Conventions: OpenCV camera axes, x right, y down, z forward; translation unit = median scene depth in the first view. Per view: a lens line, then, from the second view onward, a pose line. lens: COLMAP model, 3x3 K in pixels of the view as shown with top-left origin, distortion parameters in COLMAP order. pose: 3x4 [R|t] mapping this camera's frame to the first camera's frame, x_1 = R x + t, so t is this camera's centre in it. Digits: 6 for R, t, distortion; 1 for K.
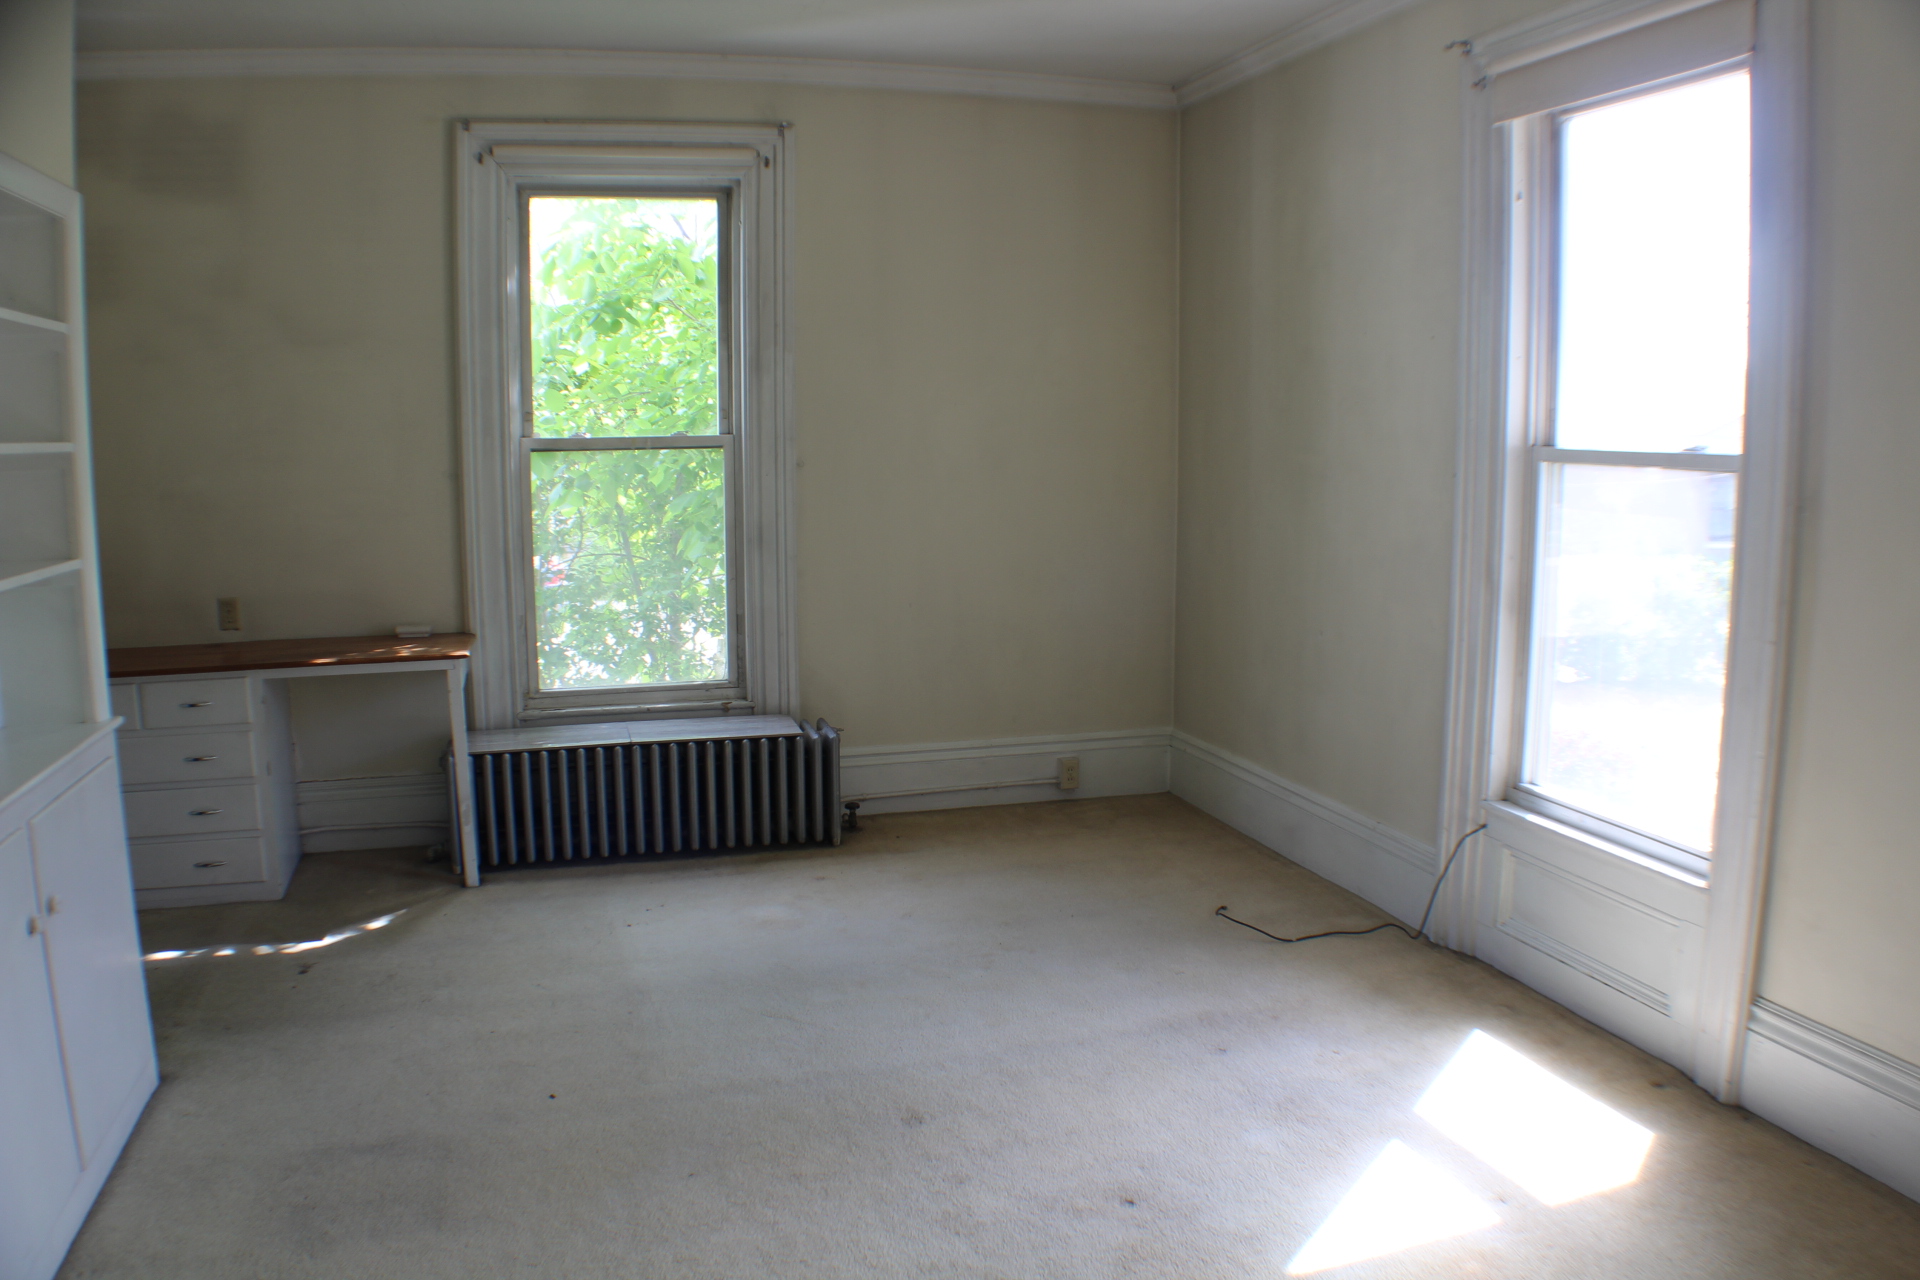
lens RADIAL K [[1456.0, 0, 952.0], [0, 1456.0, 644.1], [0, 0, 1]] dist [-0.217572, 0.084335]
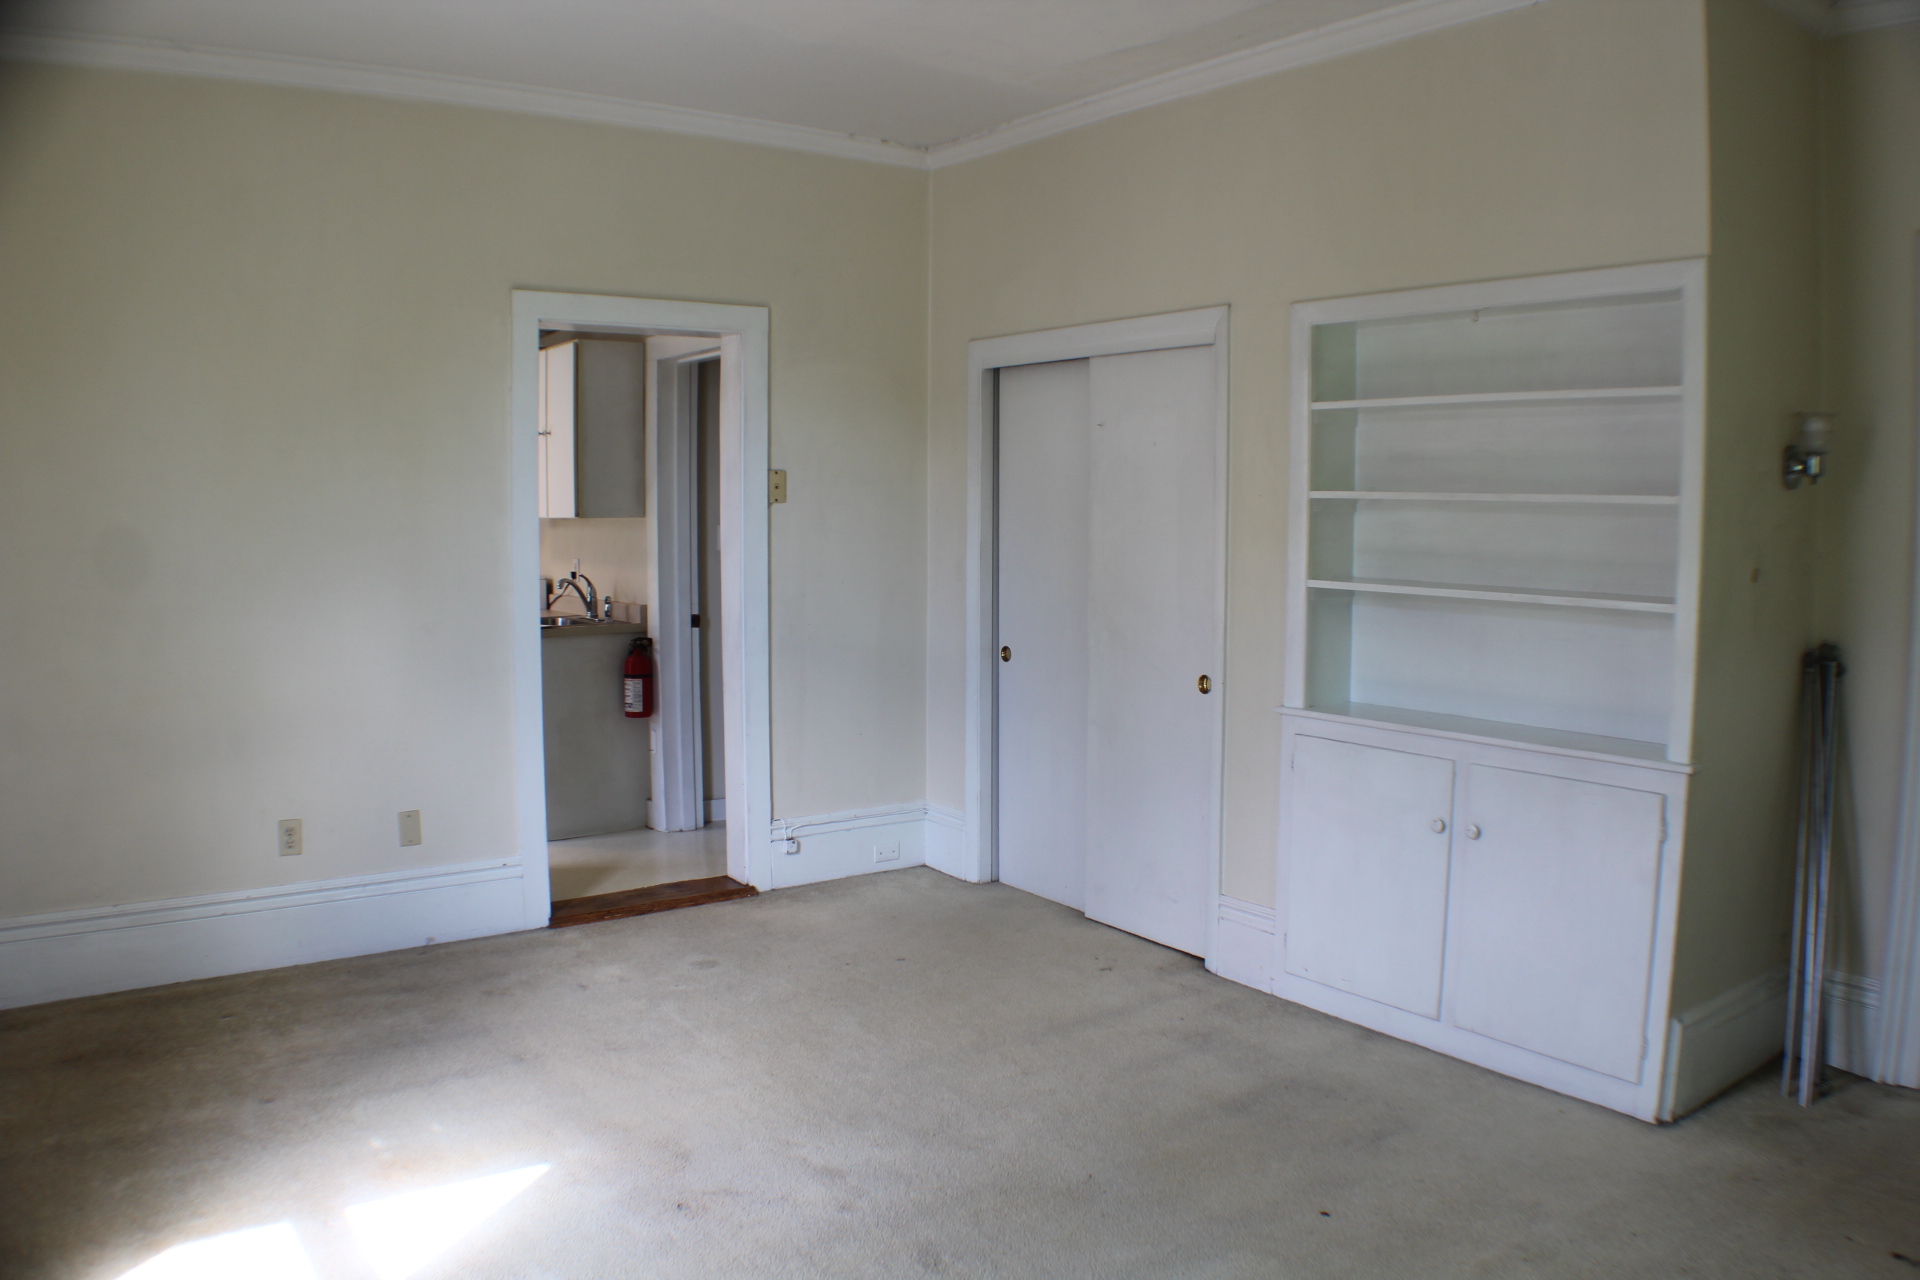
lens RADIAL K [[1456.0, 0, 952.0], [0, 1456.0, 644.1], [0, 0, 1]] dist [-0.217572, 0.084335]
pose [[-0.950786, 0.038188, -0.307487, 0.143019], [-0.037339, 0.971023, 0.236052, -0.165002], [0.307591, 0.235916, -0.921809, 1.112038]]
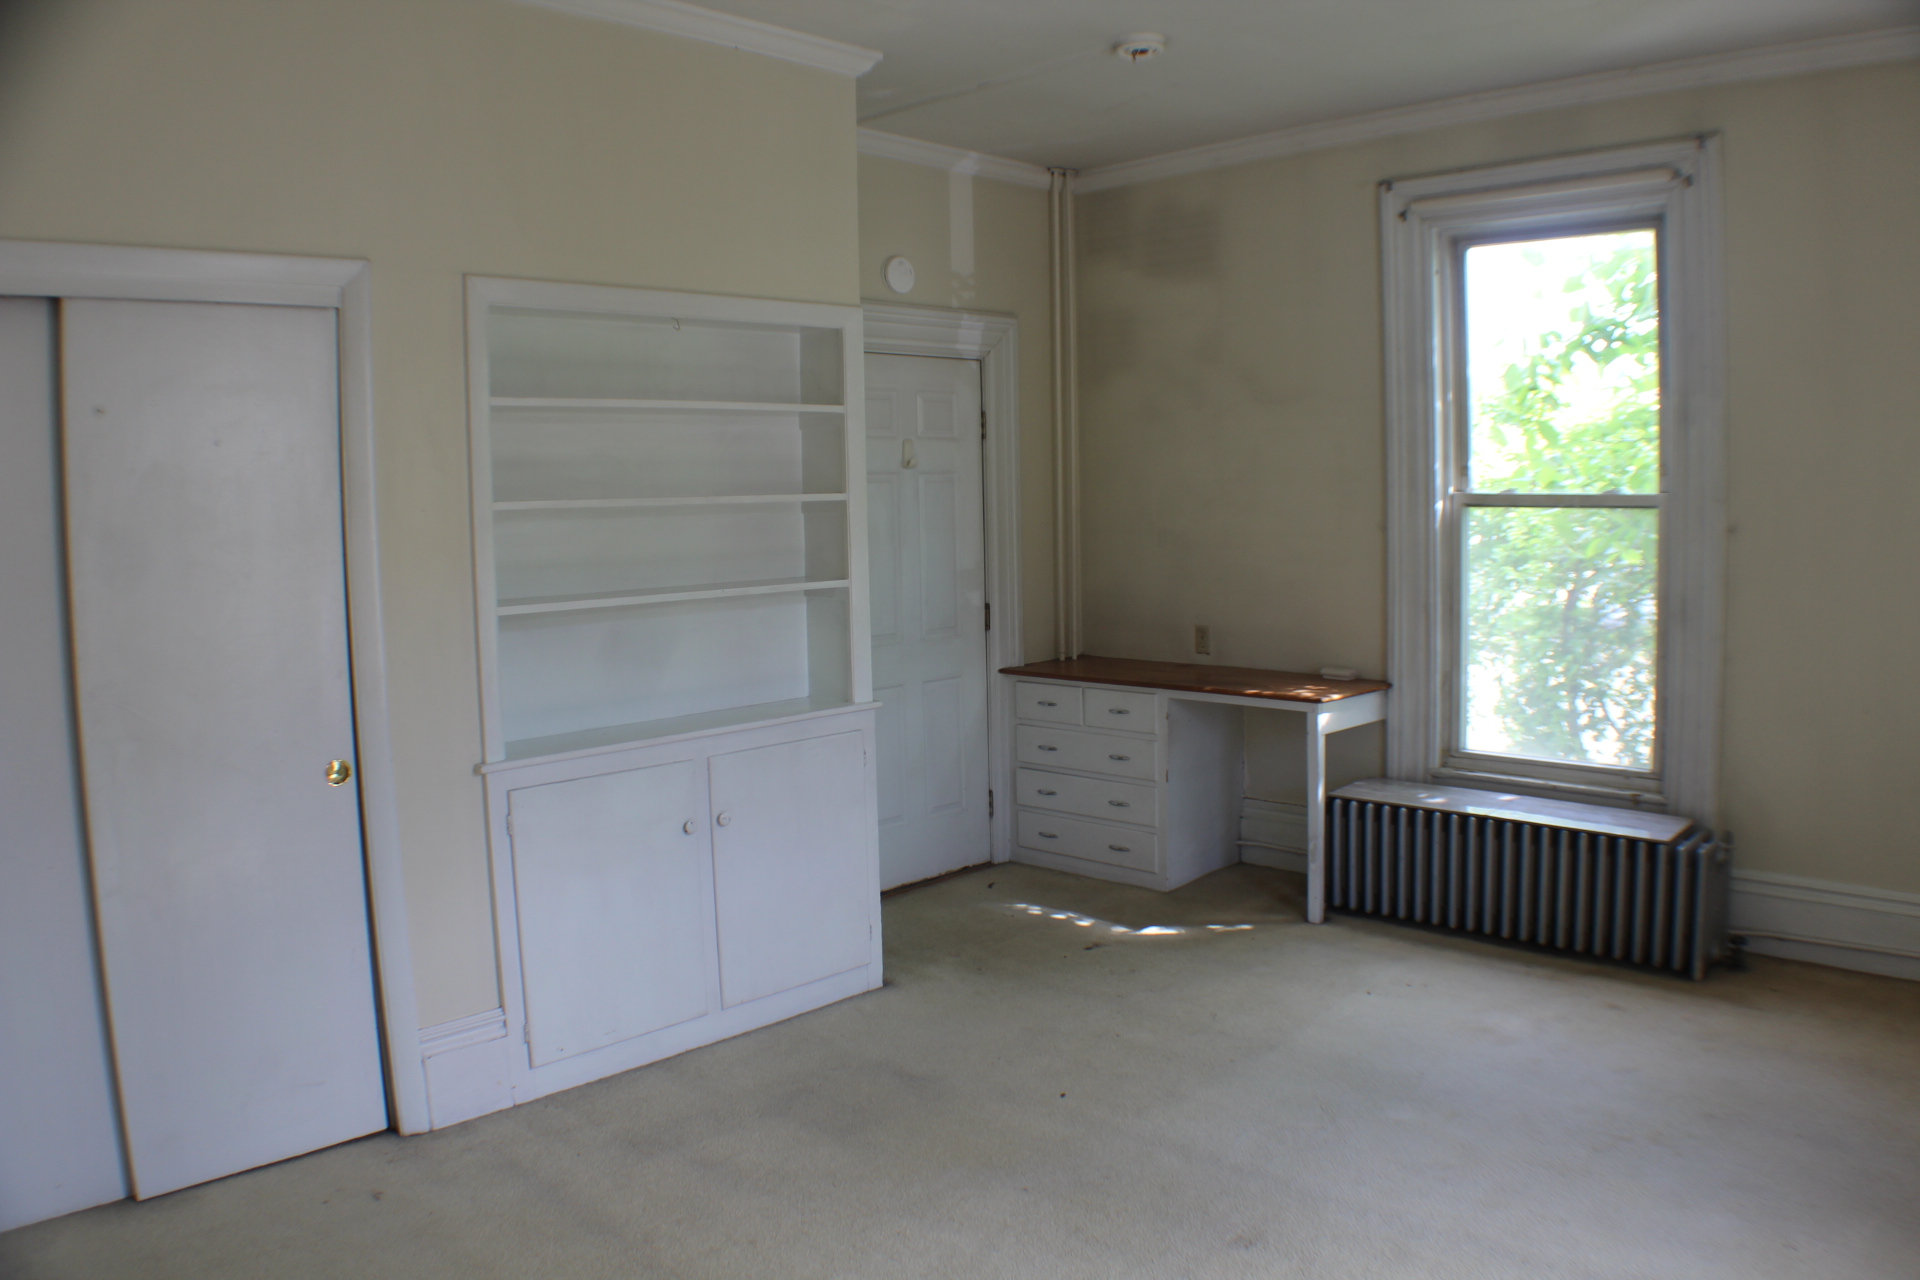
lens RADIAL K [[1456.0, 0, 952.0], [0, 1456.0, 644.1], [0, 0, 1]] dist [-0.217572, 0.084335]
pose [[0.475889, 0.088720, -0.875019, 0.412868], [-0.108796, 0.993196, 0.041532, -0.044305], [0.872750, 0.075434, 0.482303, 0.234874]]
